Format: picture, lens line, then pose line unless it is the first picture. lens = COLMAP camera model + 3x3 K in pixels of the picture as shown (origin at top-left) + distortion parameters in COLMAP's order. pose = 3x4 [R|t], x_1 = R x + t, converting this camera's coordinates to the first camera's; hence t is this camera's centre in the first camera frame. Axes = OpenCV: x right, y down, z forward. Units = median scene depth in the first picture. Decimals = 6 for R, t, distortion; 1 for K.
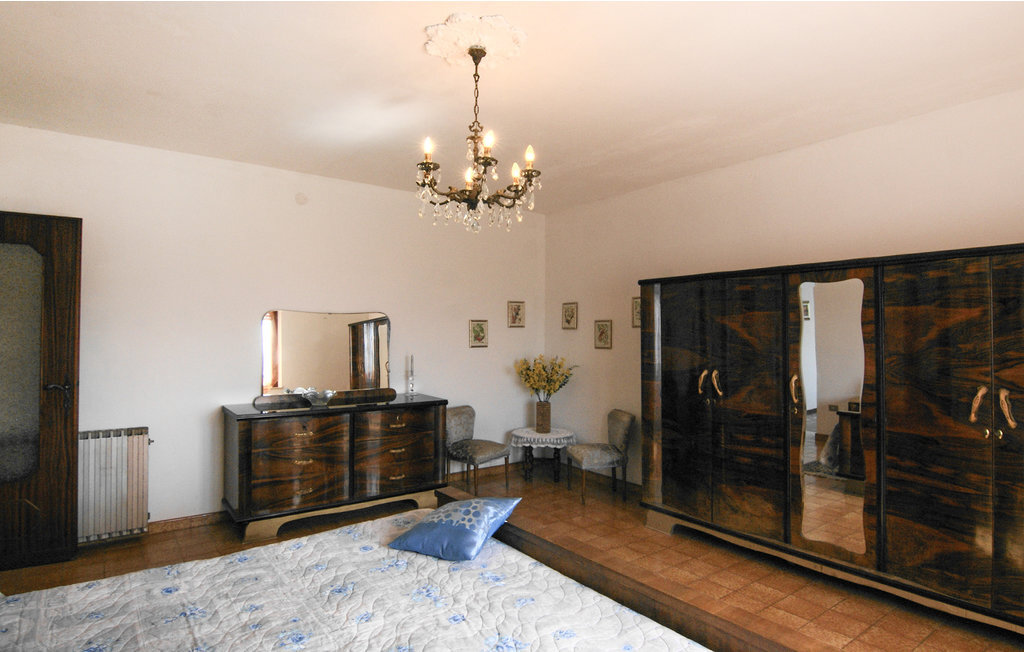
lens RADIAL K [[559.2, 0, 475.5], [0, 559.2, 336.5], [0, 0, 1]] dist [-0.003399, -0.000746]
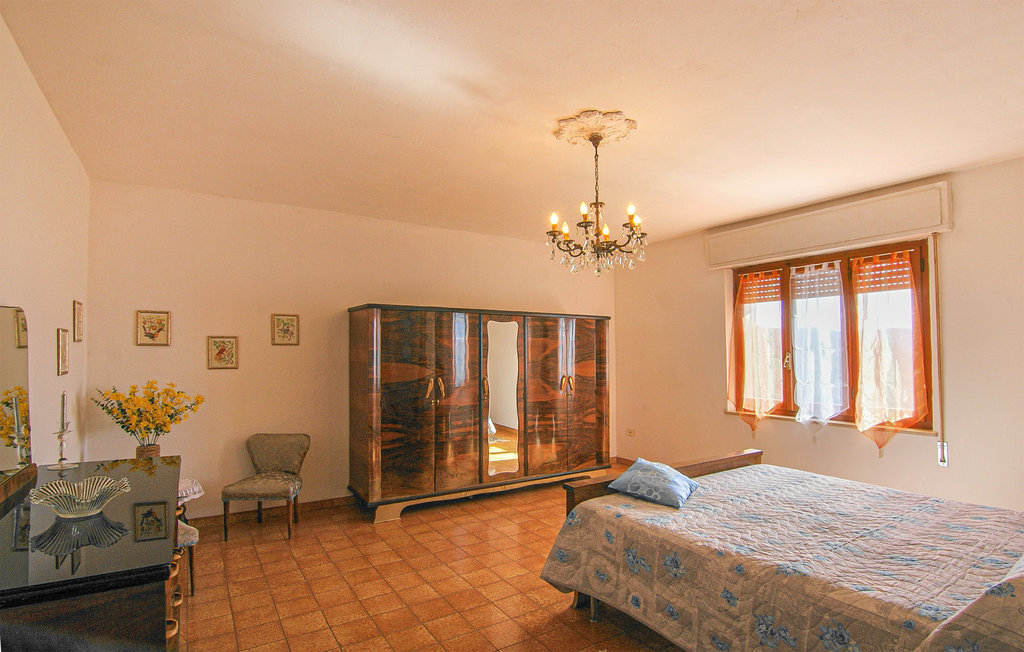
lens RADIAL K [[524.5, 0, 511.9], [0, 524.5, 336.5], [0, 0, 1]] dist [-0.026072, -0.000922]
pose [[0.022277, 0.027536, 0.999373, -0.833662], [0.006320, 0.999597, -0.027683, -0.005235], [-0.999732, 0.006933, 0.022094, 0.777807]]
